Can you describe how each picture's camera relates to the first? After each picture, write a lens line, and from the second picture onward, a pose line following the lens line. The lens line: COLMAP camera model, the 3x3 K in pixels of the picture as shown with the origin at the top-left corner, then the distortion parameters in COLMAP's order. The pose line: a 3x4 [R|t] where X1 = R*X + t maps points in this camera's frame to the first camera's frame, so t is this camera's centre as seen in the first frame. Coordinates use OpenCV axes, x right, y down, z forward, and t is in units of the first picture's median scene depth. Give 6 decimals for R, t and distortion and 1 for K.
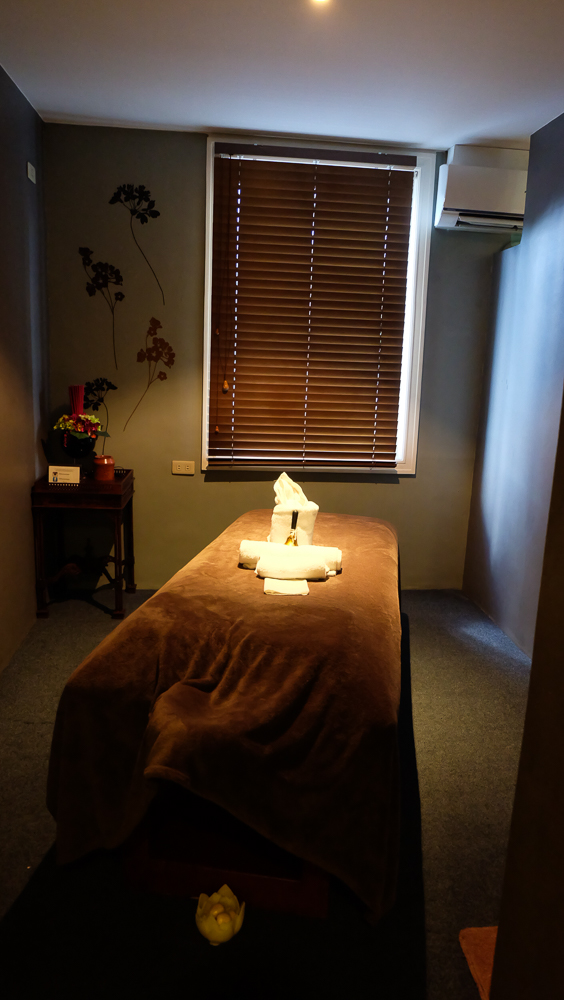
lens RADIAL K [[683.9, 0, 280.6], [0, 683.9, 503.0], [0, 0, 1]] dist [-0.048533, 0.051028]
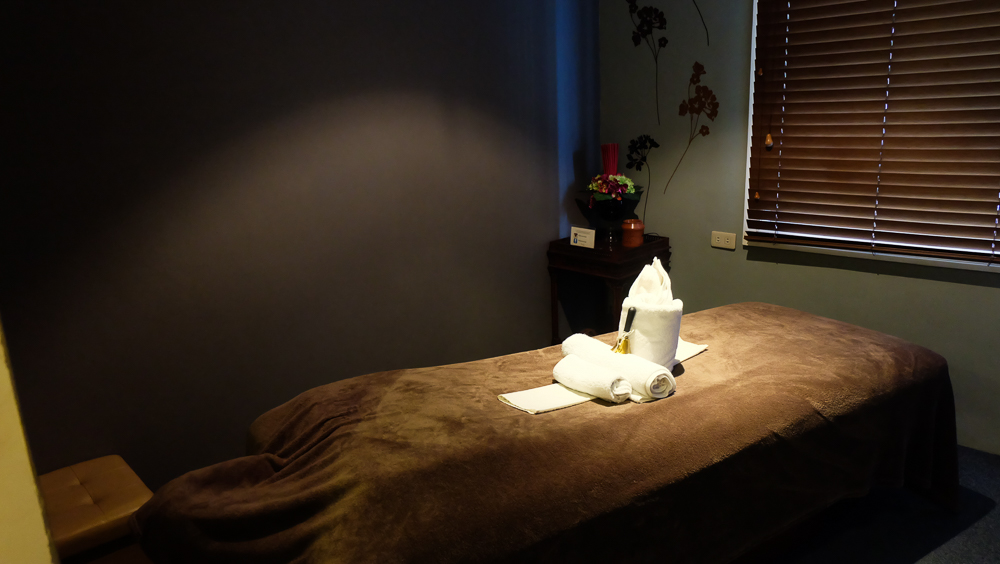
lens RADIAL K [[683.9, 0, 498.1], [0, 683.9, 281.5], [0, 0, 1]] dist [-0.048533, 0.051028]
pose [[0.649074, 0.126767, -0.750089, 0.322679], [-0.103089, 0.991580, 0.078374, -0.039993], [0.753708, 0.026455, 0.656677, 0.257013]]
